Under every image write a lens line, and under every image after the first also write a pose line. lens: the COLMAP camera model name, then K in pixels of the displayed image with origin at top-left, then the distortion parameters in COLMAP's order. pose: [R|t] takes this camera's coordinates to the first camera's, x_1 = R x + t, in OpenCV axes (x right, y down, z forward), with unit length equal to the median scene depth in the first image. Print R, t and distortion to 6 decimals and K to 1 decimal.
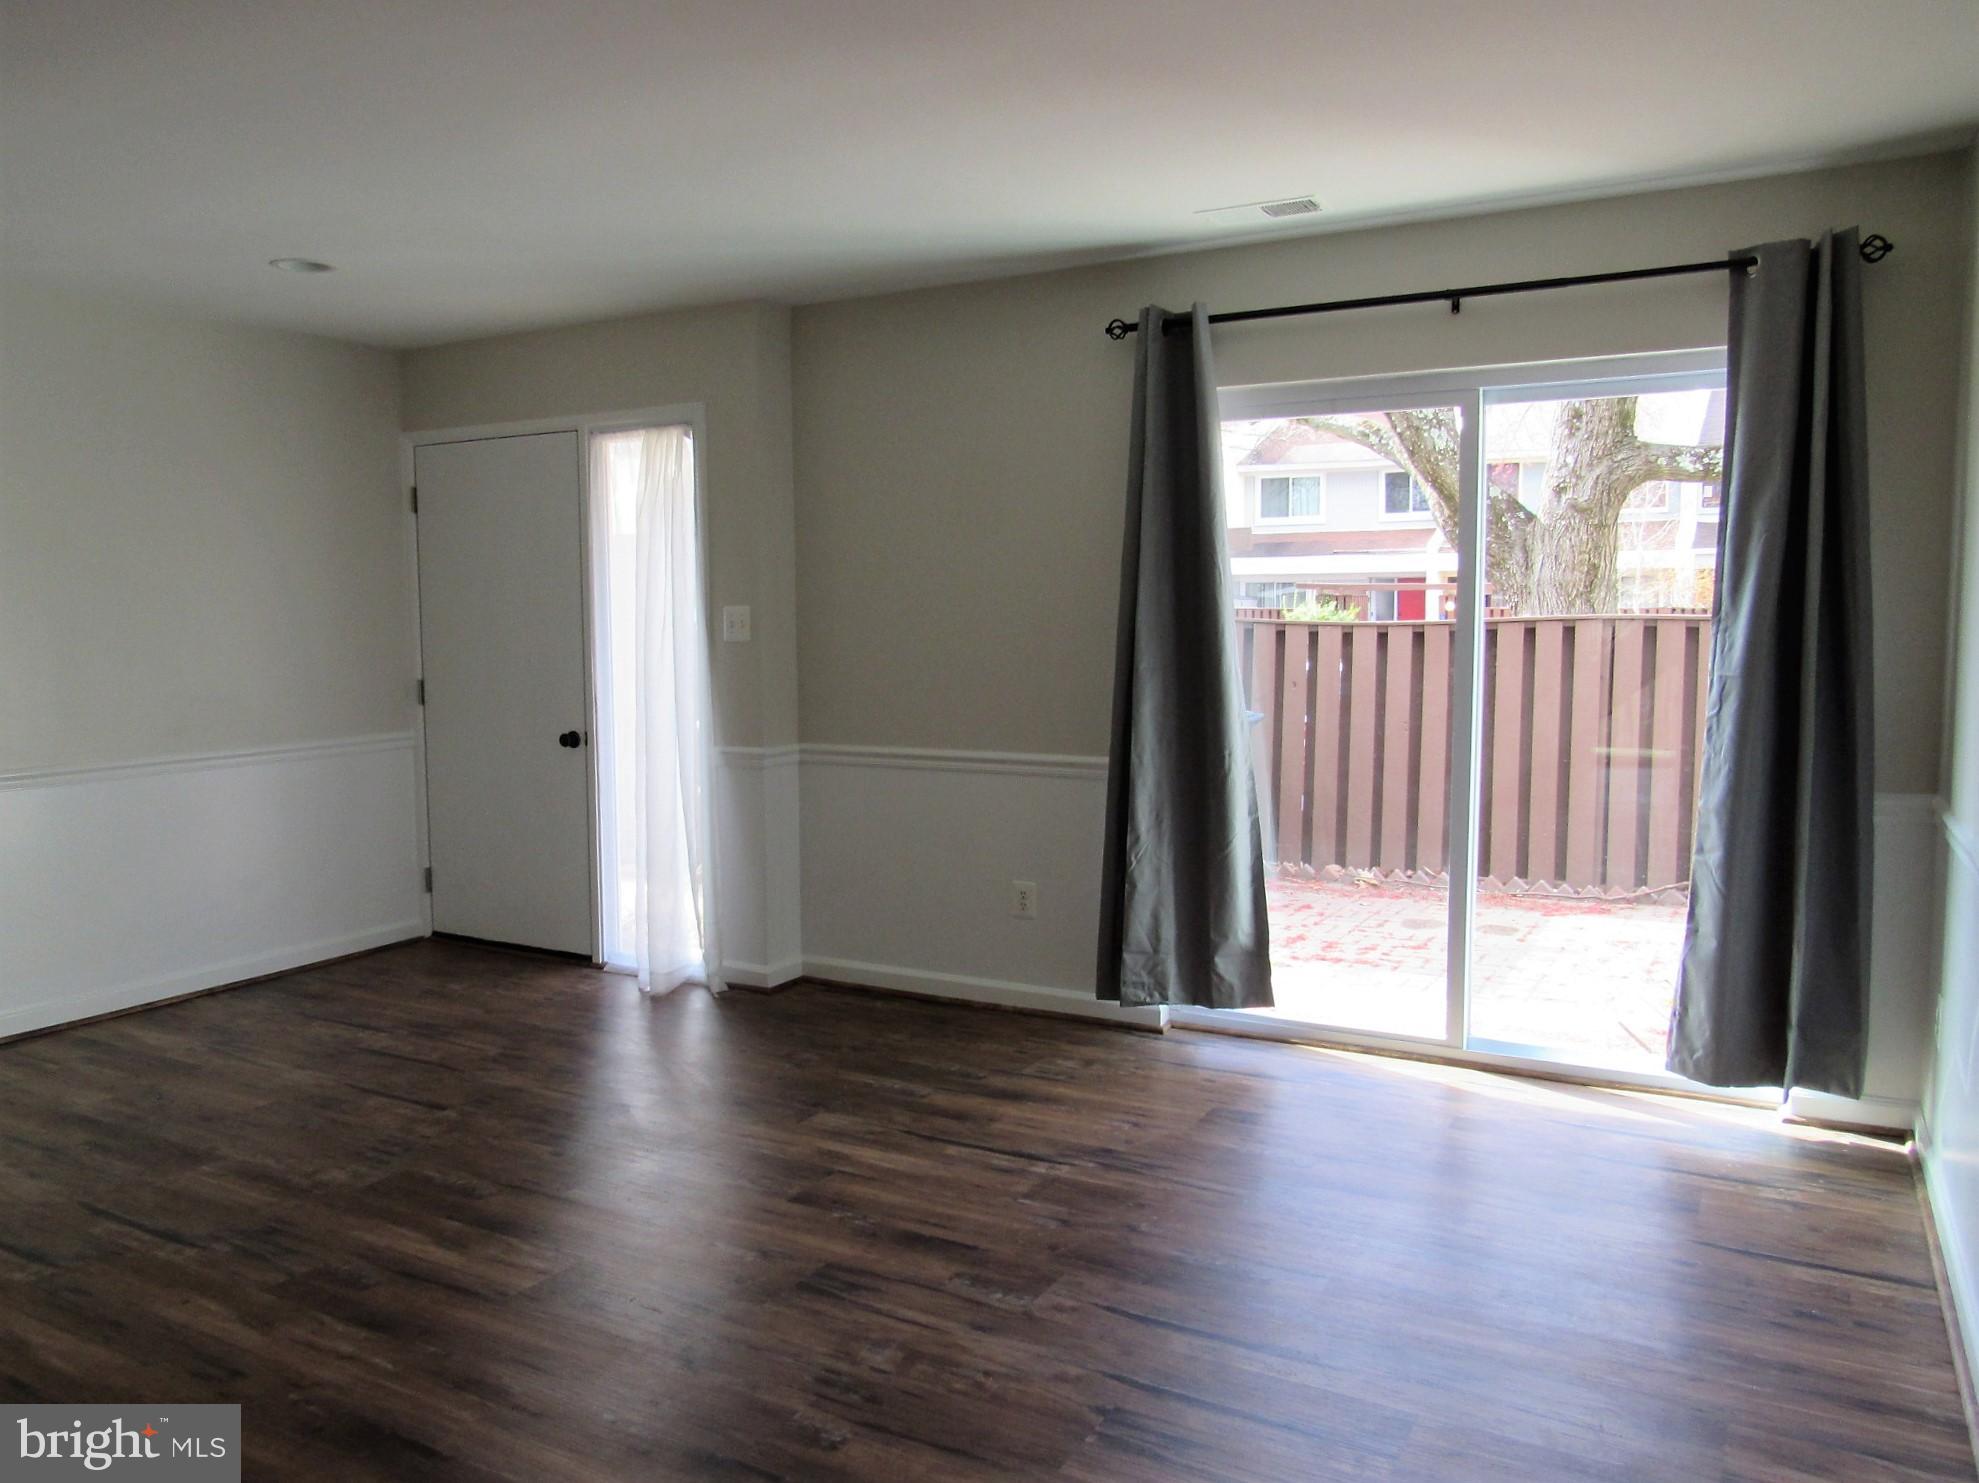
lens RADIAL K [[1430.4, 0, 979.4], [0, 1430.4, 739.3], [0, 0, 1]] dist [-0.019521, -0.000860]
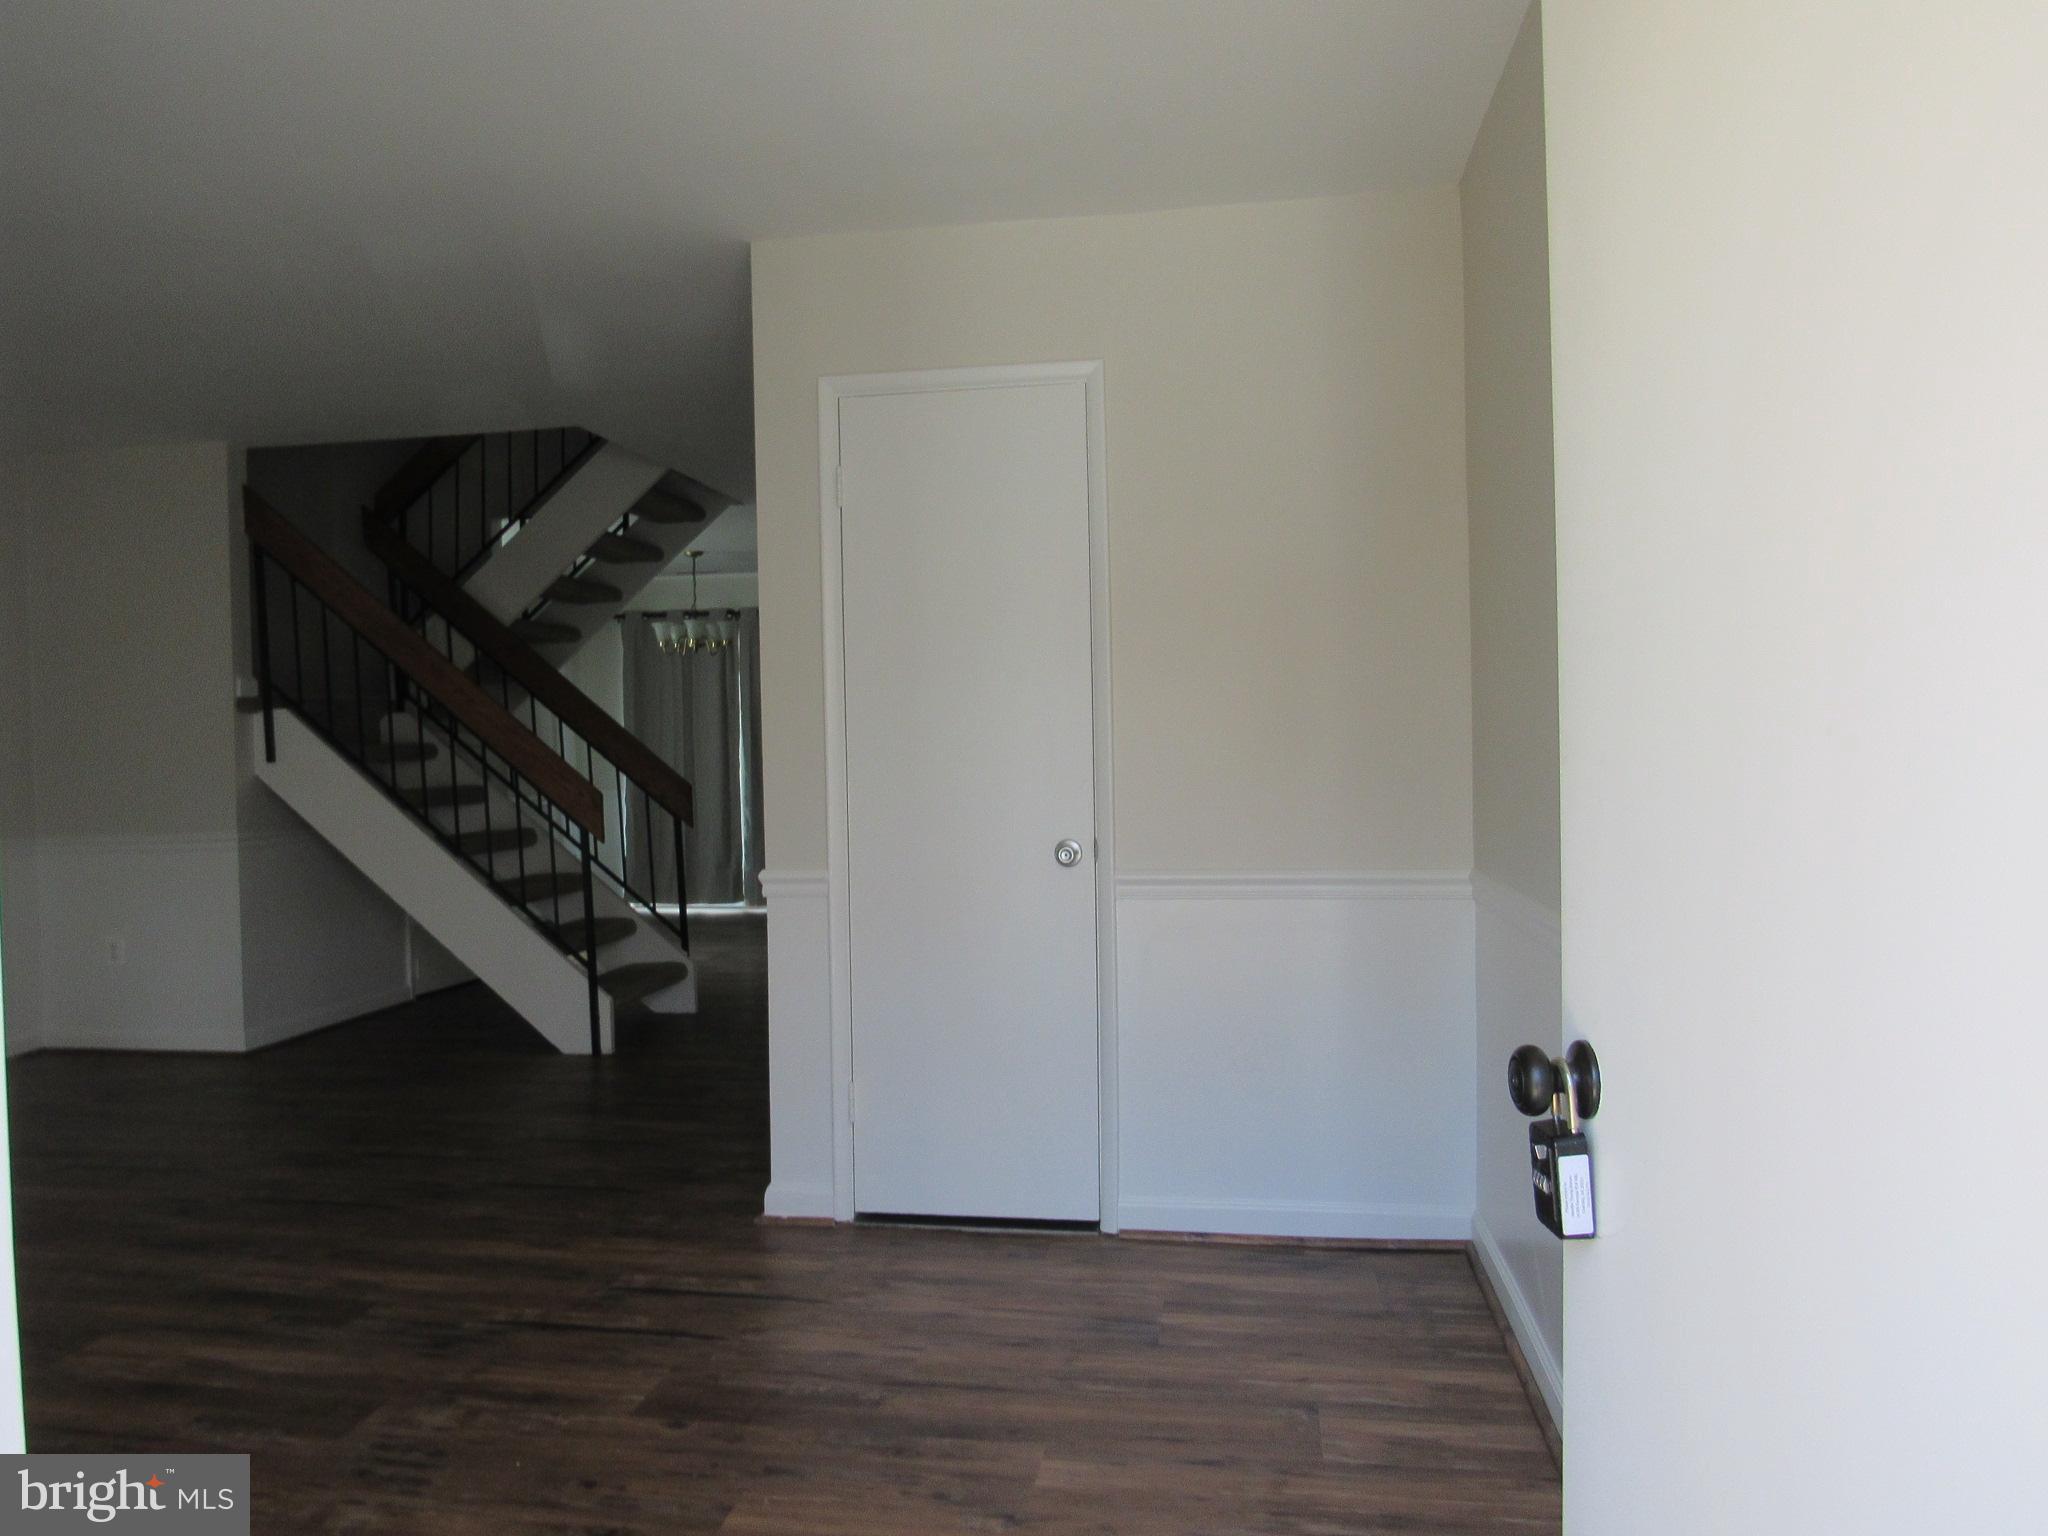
lens RADIAL K [[1428.3, 0, 1024.1], [0, 1428.3, 772.9], [0, 0, 1]] dist [-0.029543, -0.002054]
pose [[-0.936114, 0.030707, -0.350353, -0.386227], [-0.005108, 0.994889, 0.100848, -0.080151], [0.351659, 0.096195, -0.931173, 1.379770]]
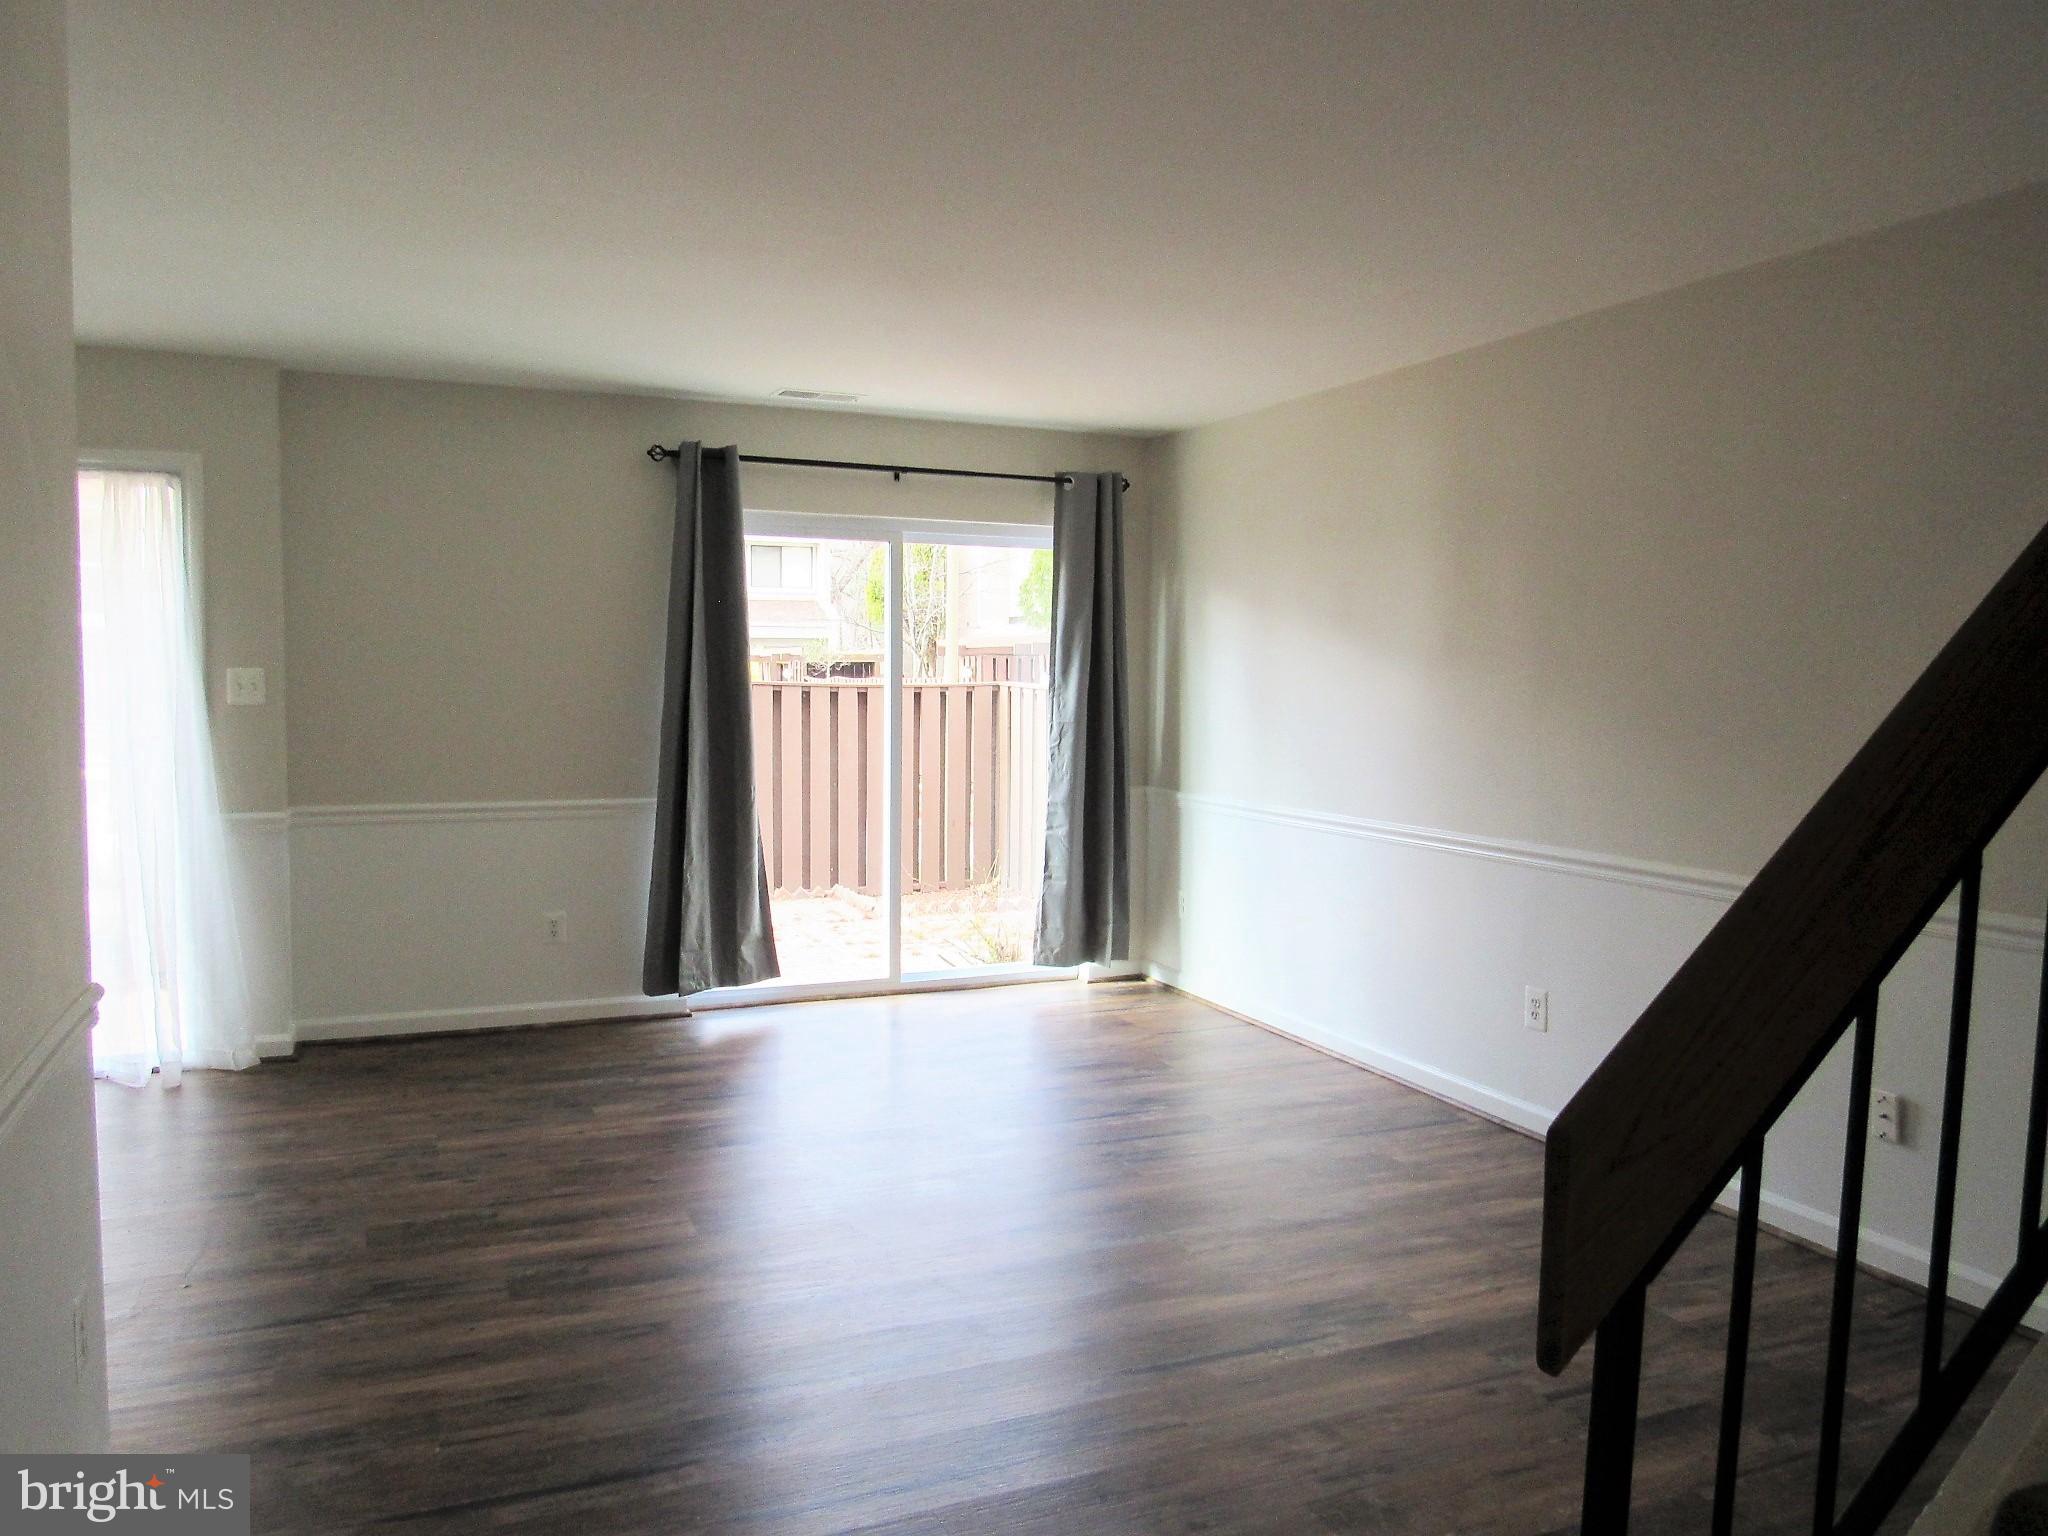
lens RADIAL K [[1480.3, 0, 1013.6], [0, 1480.3, 765.7], [0, 0, 1]] dist [-0.019521, -0.000860]
pose [[0.610691, -0.041258, 0.790794, -0.748195], [0.050157, 0.998652, 0.013368, -0.016718], [-0.790279, 0.031500, 0.611937, -0.023270]]
